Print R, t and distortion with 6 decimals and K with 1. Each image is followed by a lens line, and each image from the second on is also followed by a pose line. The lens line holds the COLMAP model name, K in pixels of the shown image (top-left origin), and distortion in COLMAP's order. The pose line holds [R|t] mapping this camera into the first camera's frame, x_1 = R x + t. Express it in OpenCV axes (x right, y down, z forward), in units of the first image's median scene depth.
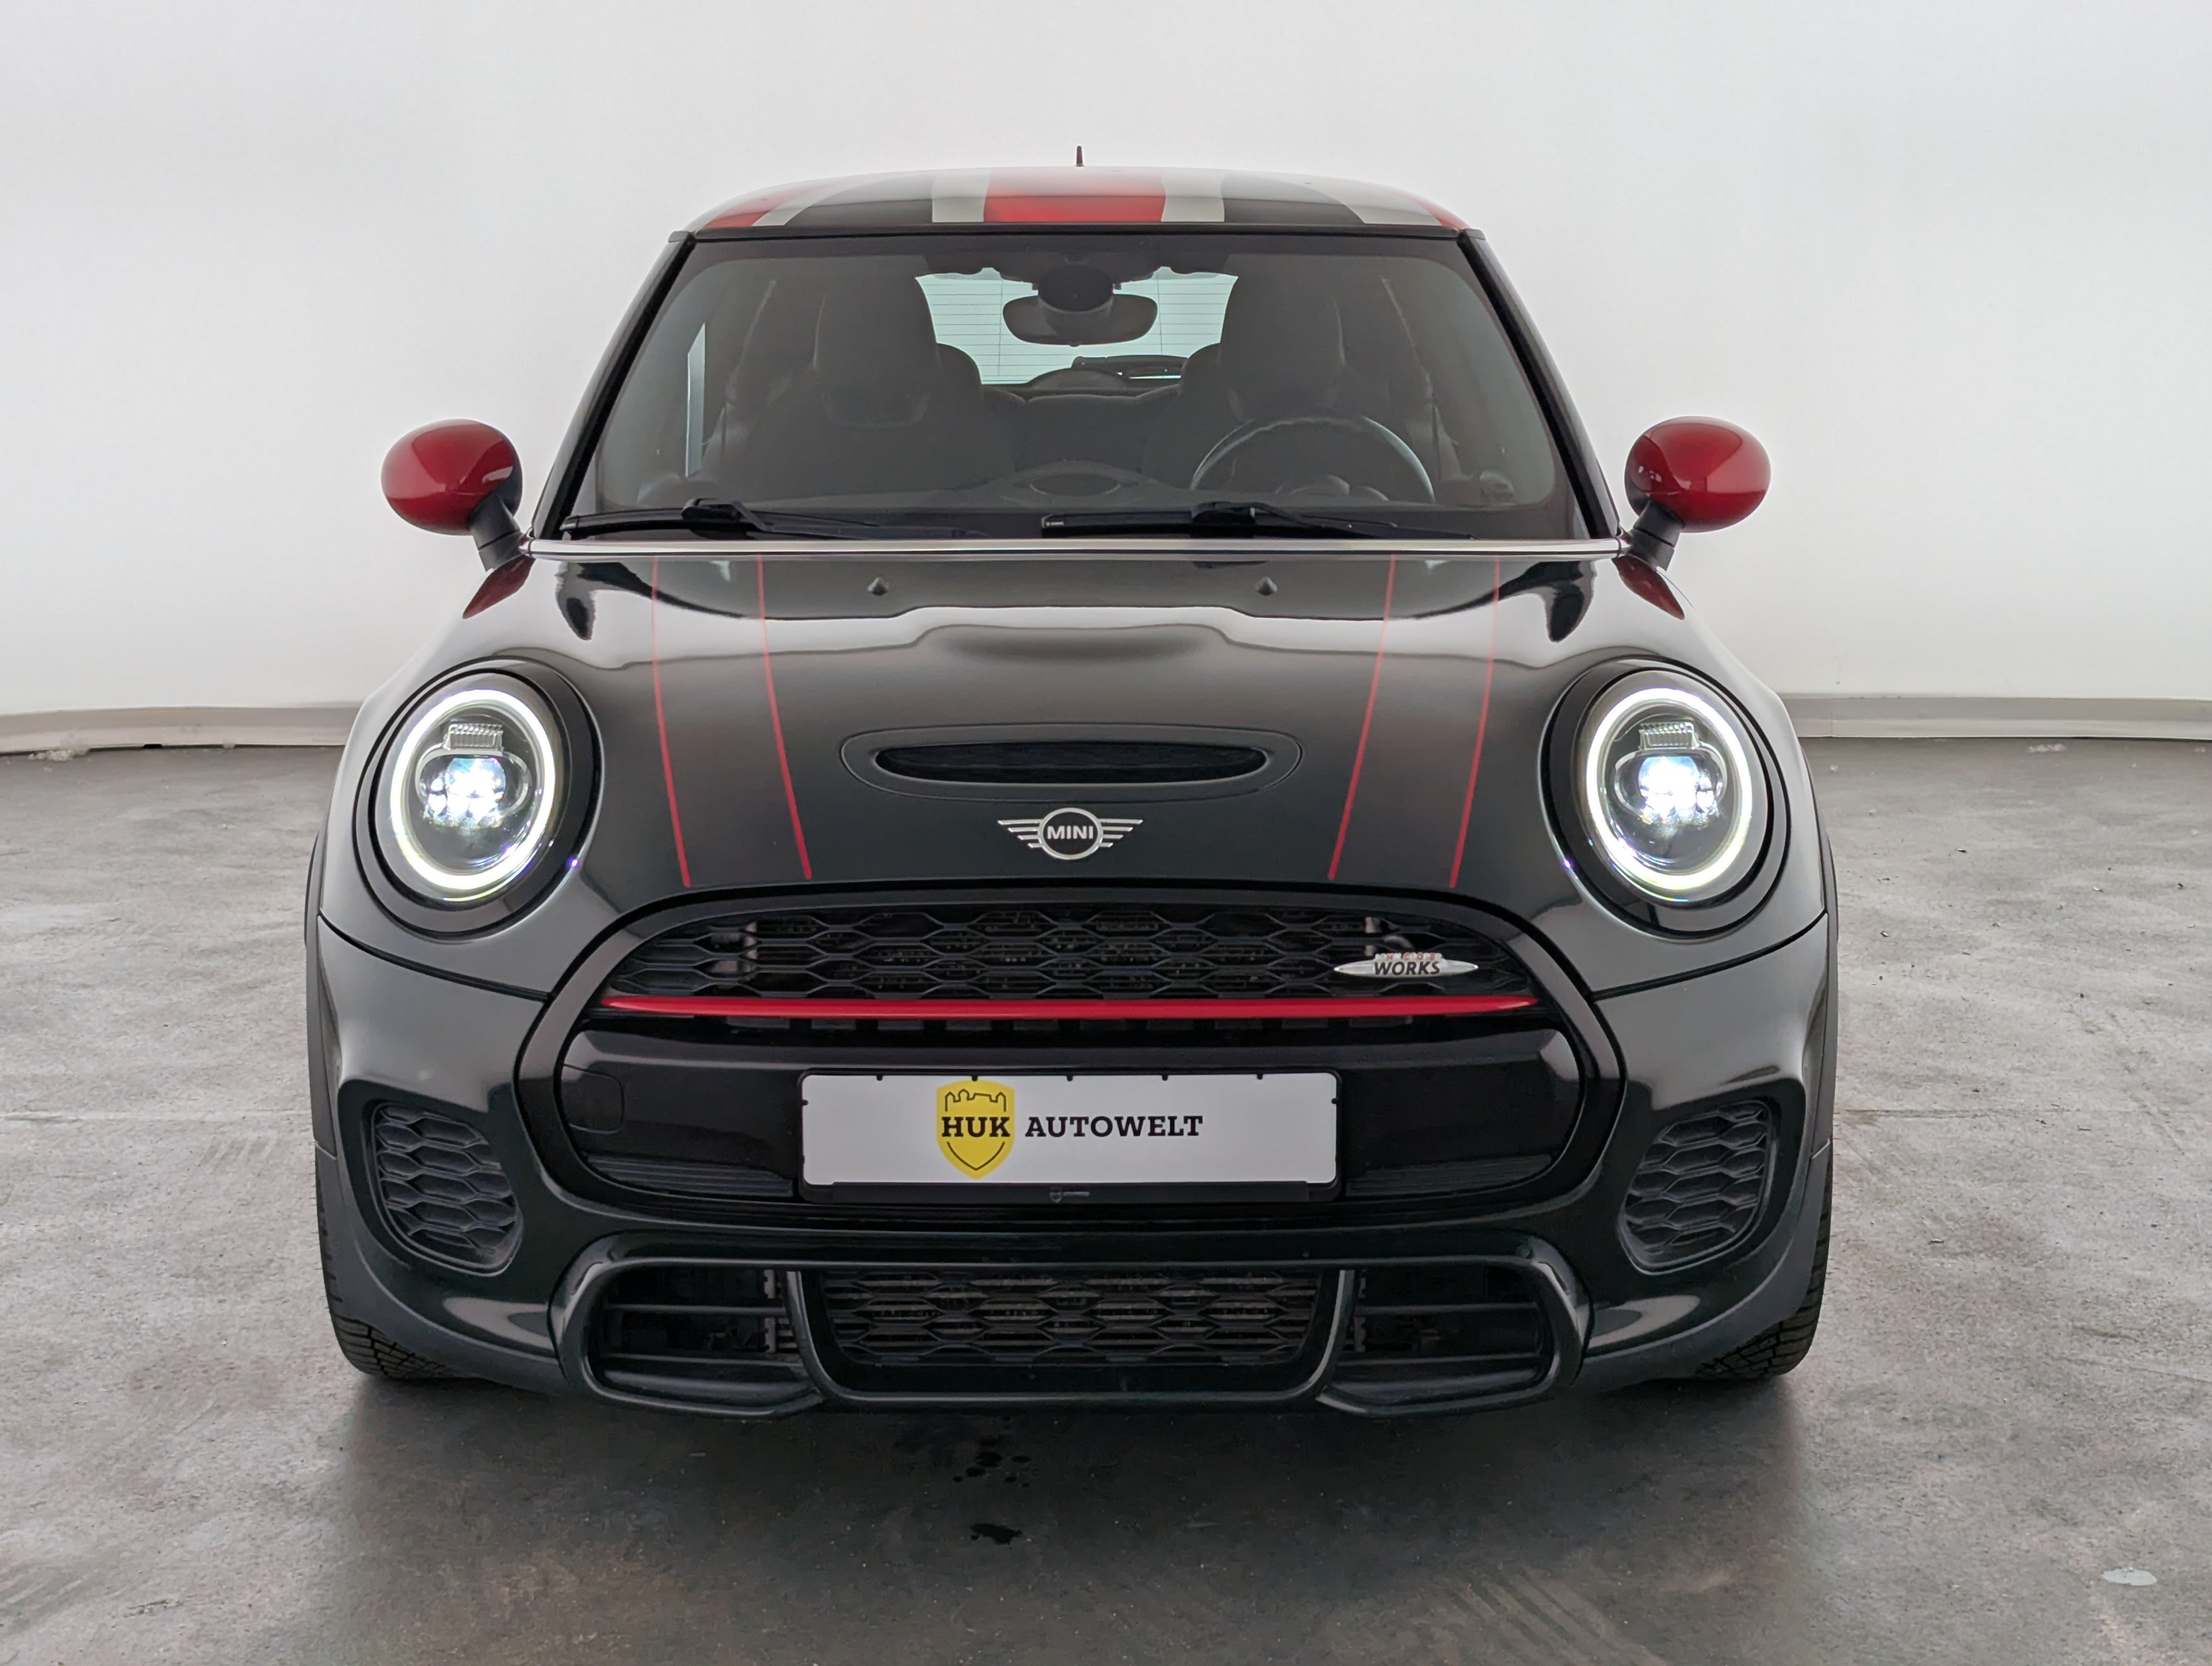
lens RADIAL K [[3429.9, 0, 1029.3], [0, 3429.9, 800.1], [0, 0, 1]] dist [0.203879, 0.000000]
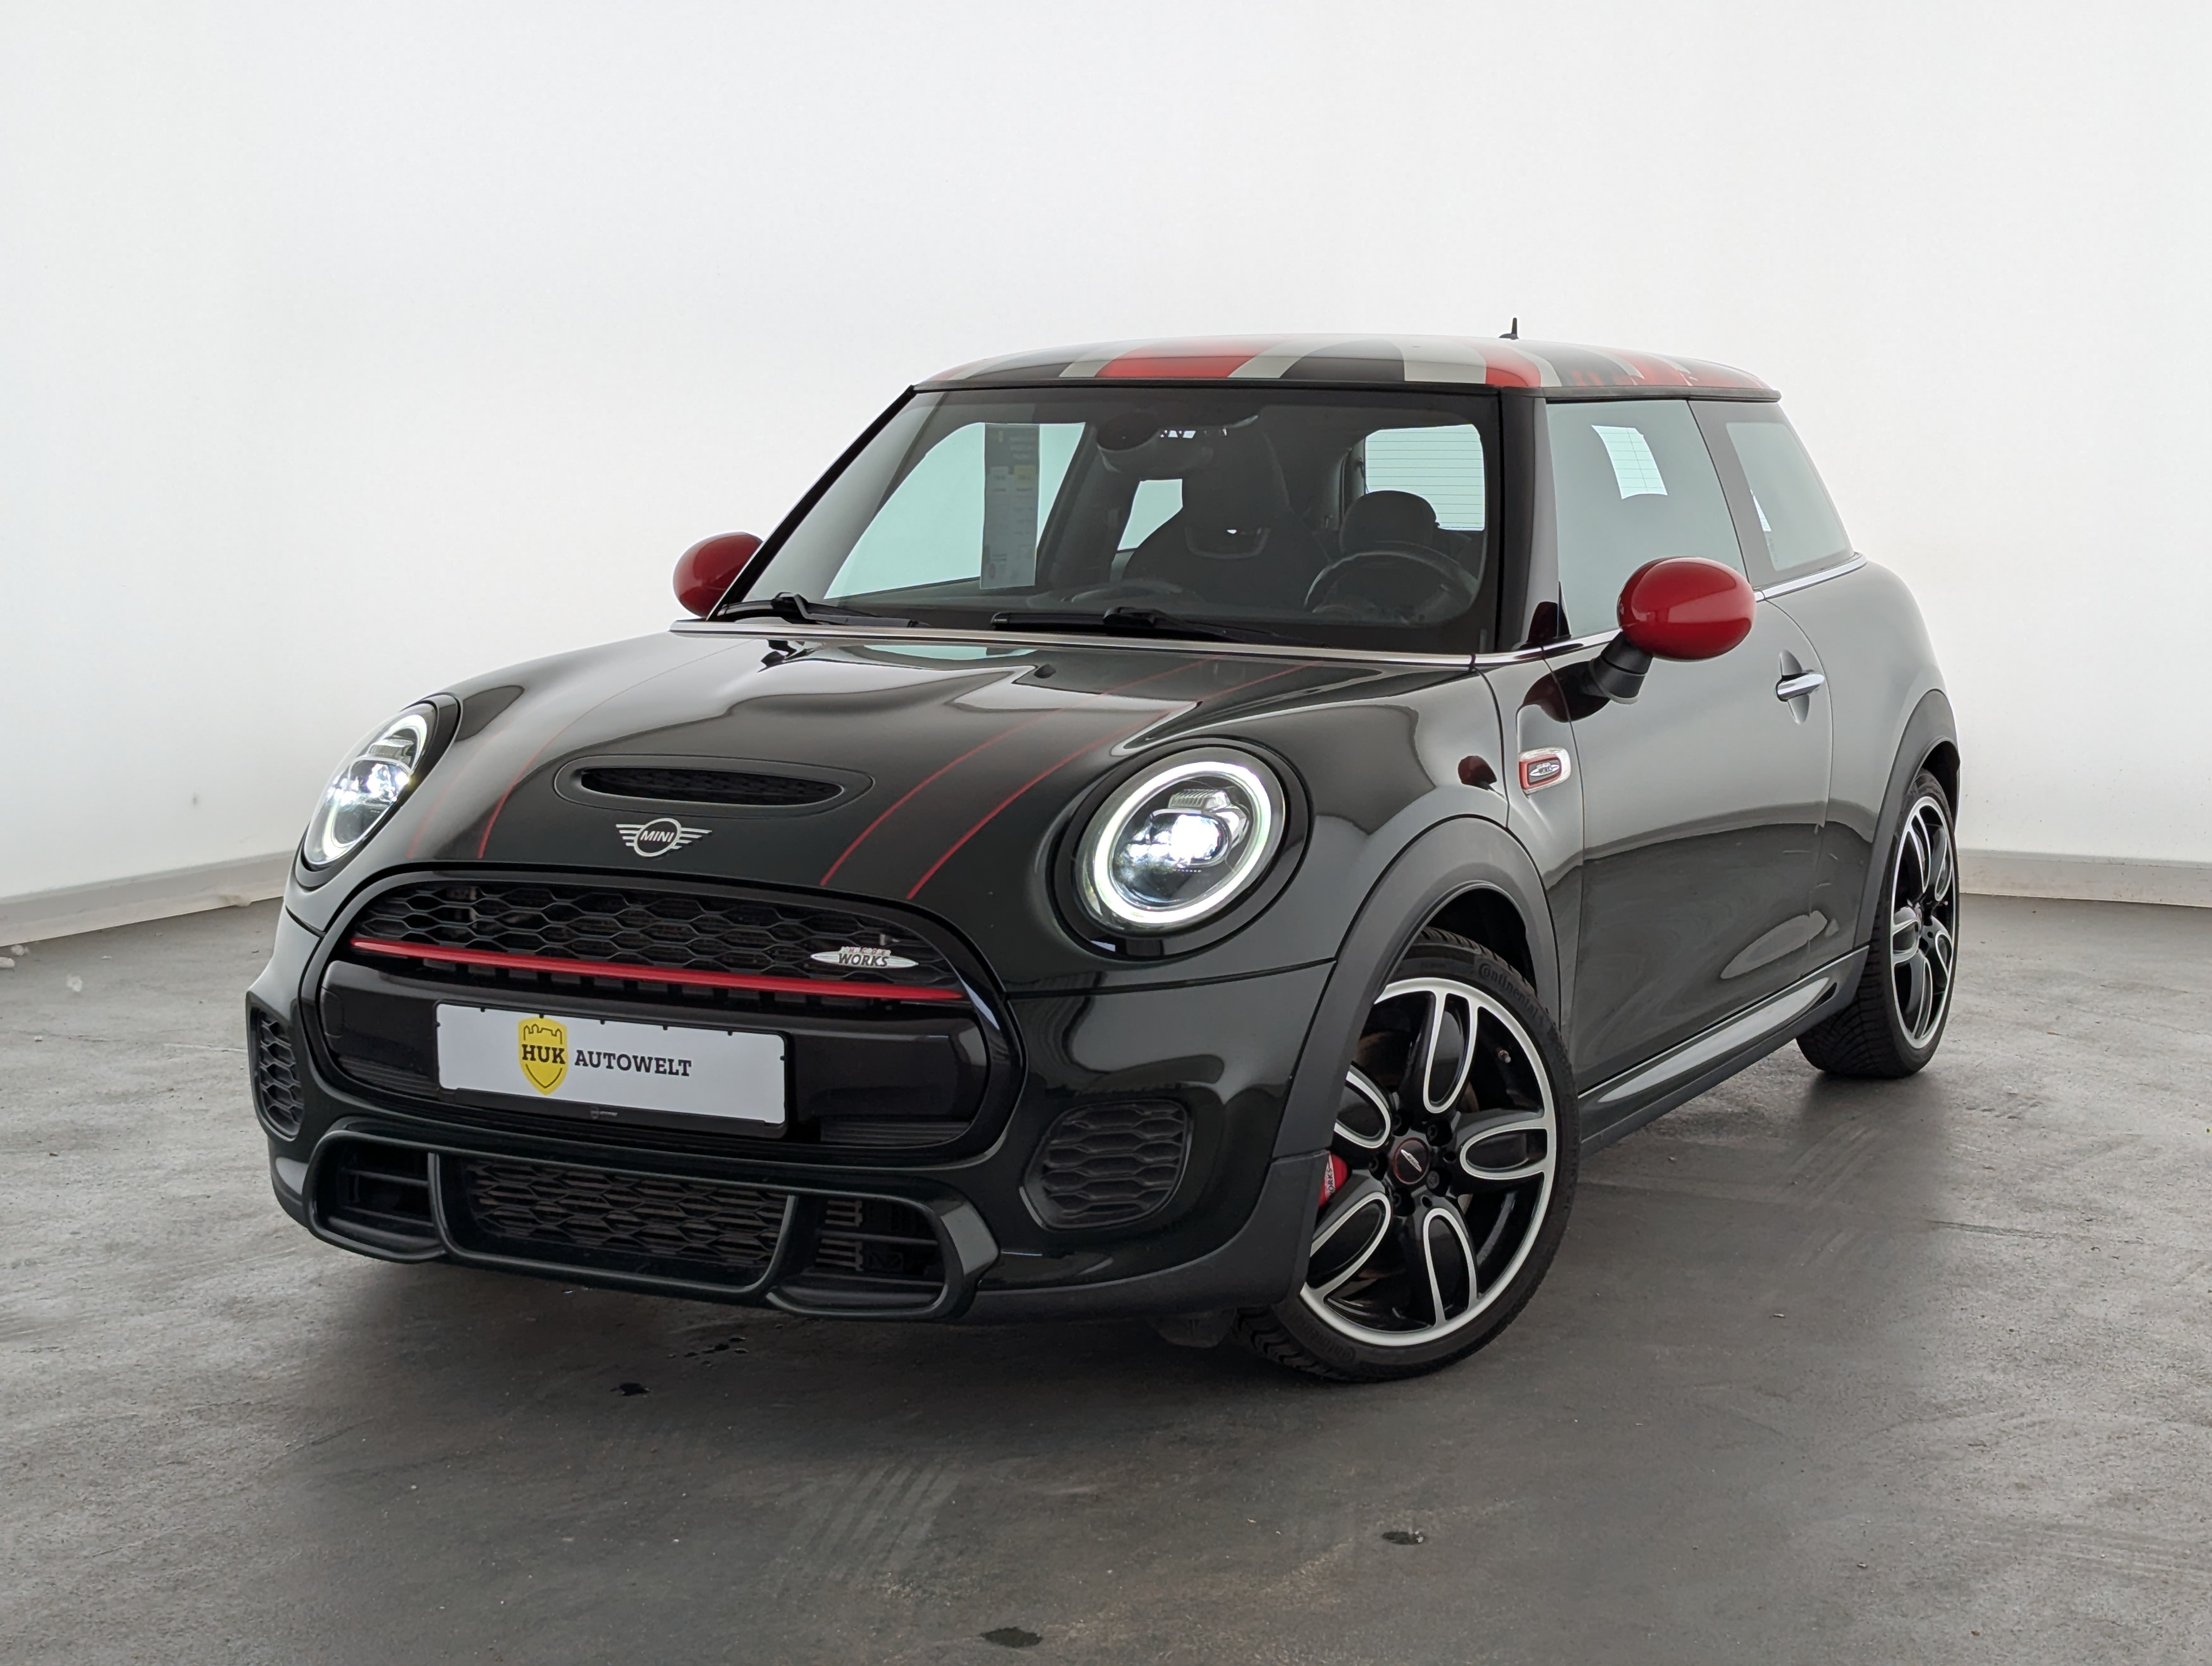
lens RADIAL K [[3429.9, 0, 1109.0], [0, 3429.9, 820.1], [0, 0, 1]] dist [0.203879, 0.000000]
pose [[0.898122, 0.060575, -0.435555, 0.718251], [-0.080086, 0.996434, -0.026559, 0.023796], [0.432393, 0.058735, 0.899770, -0.084619]]
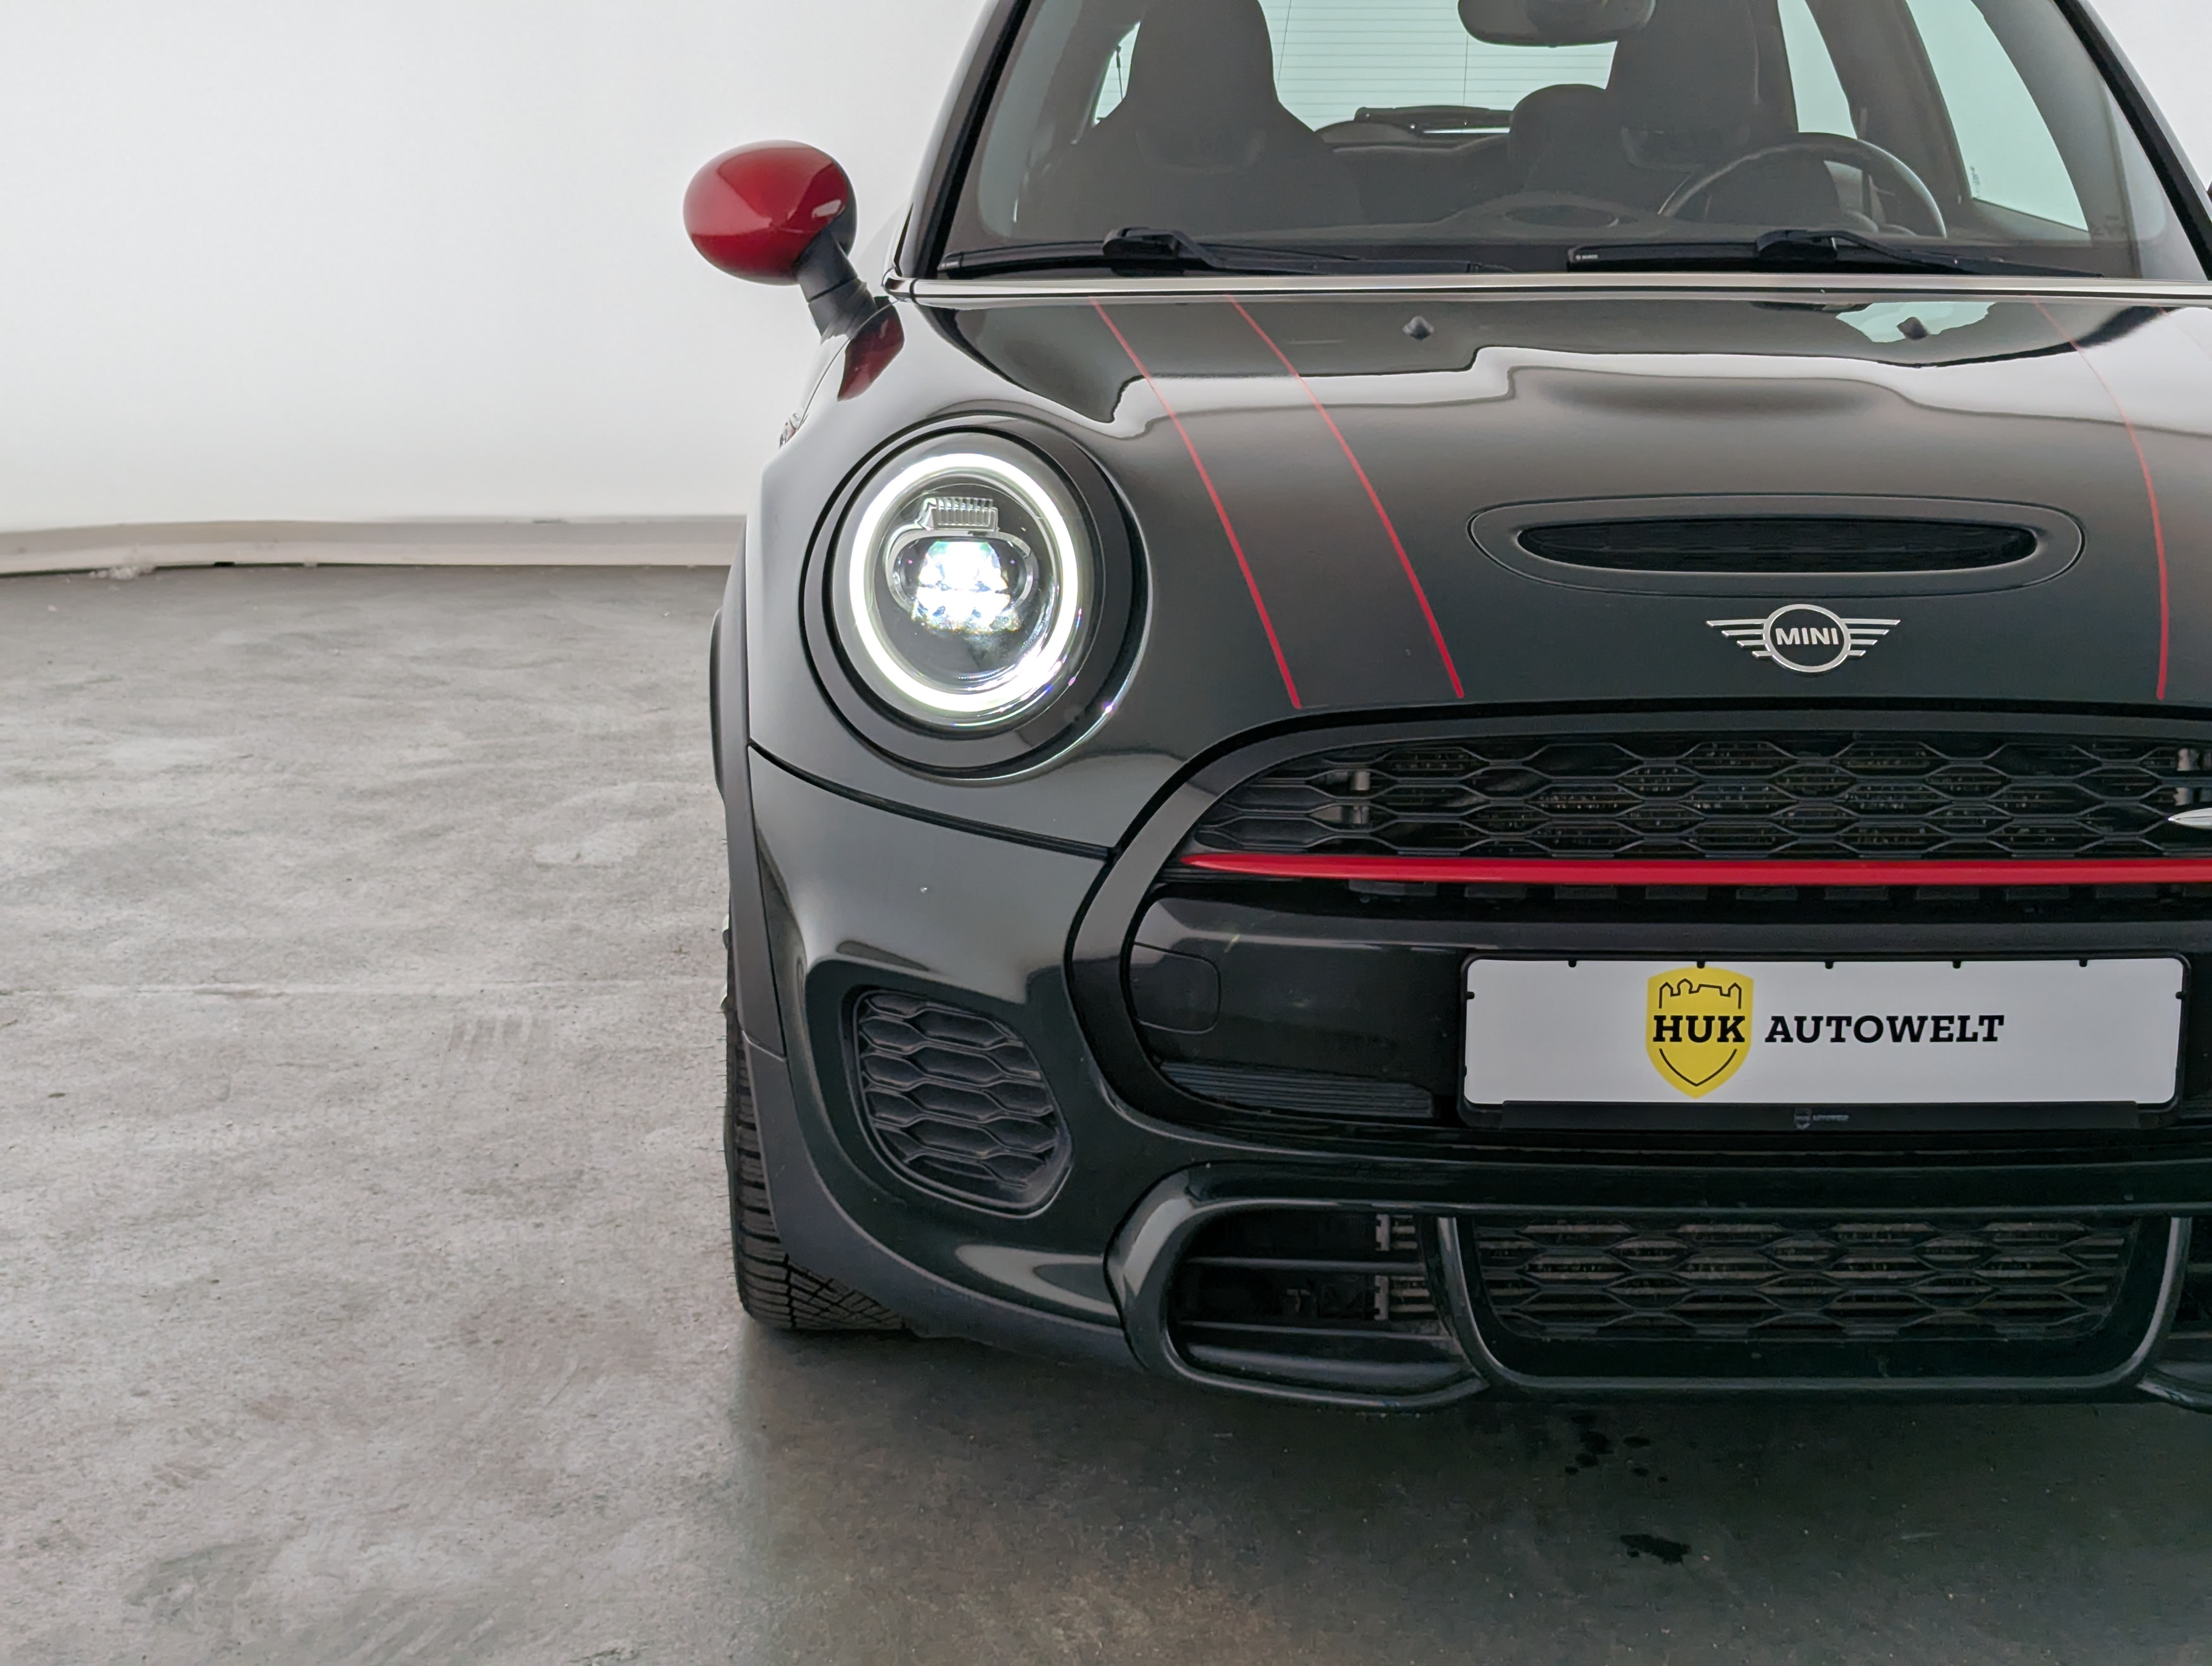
lens RADIAL K [[3429.9, 0, 1168.4], [0, 3429.9, 786.0], [0, 0, 1]] dist [0.203879, 0.000000]
pose [[0.998390, 0.001360, 0.056707, -0.168866], [-0.003671, 0.999166, 0.040658, 0.011756], [-0.056604, -0.040801, 0.997563, 0.250913]]
